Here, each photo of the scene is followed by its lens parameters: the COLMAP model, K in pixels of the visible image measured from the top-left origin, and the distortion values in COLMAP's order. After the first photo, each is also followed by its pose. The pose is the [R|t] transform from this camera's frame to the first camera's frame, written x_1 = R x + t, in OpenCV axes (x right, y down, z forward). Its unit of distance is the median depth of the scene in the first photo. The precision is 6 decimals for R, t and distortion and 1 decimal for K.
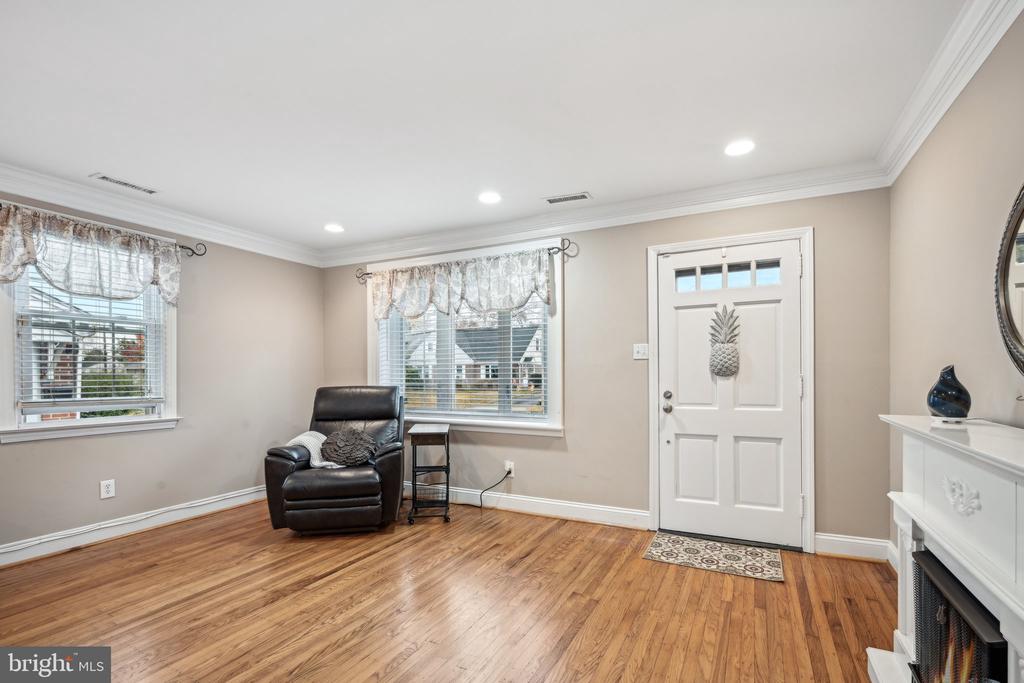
lens RADIAL K [[454.0, 0, 539.5], [0, 454.0, 378.2], [0, 0, 1]] dist [0.003093, -0.001244]
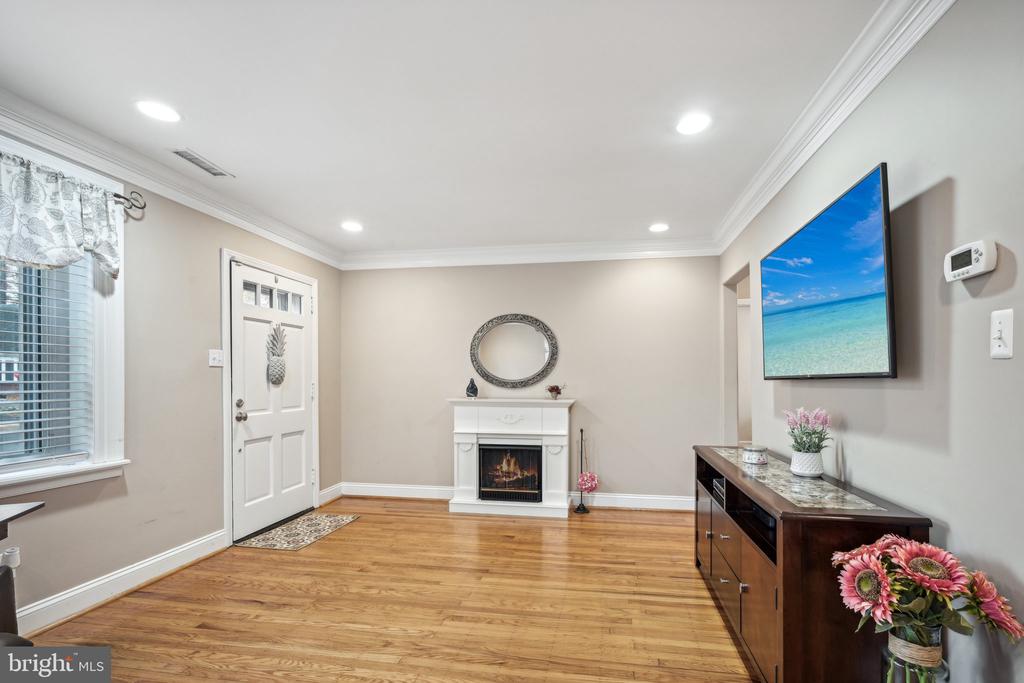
lens RADIAL K [[454.0, 0, 528.3], [0, 454.0, 376.6], [0, 0, 1]] dist [0.003093, -0.001244]
pose [[-0.263587, 0.010911, 0.964574, -0.874739], [0.014039, 0.999874, -0.007474, -0.005770], [-0.964533, 0.011572, -0.263707, 0.667082]]
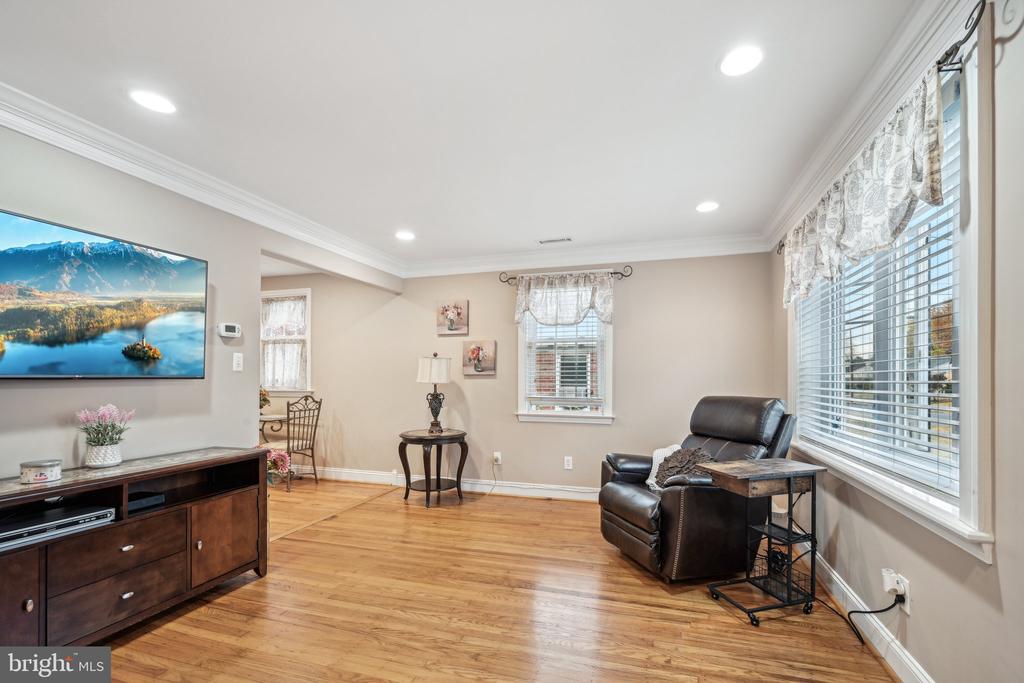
lens RADIAL K [[454.0, 0, 533.4], [0, 454.0, 375.4], [0, 0, 1]] dist [0.003093, -0.001244]
pose [[0.151398, -0.006344, -0.988453, 0.390386], [-0.011561, 0.999900, -0.008189, -0.009167], [0.988405, 0.012667, 0.151310, 0.673066]]
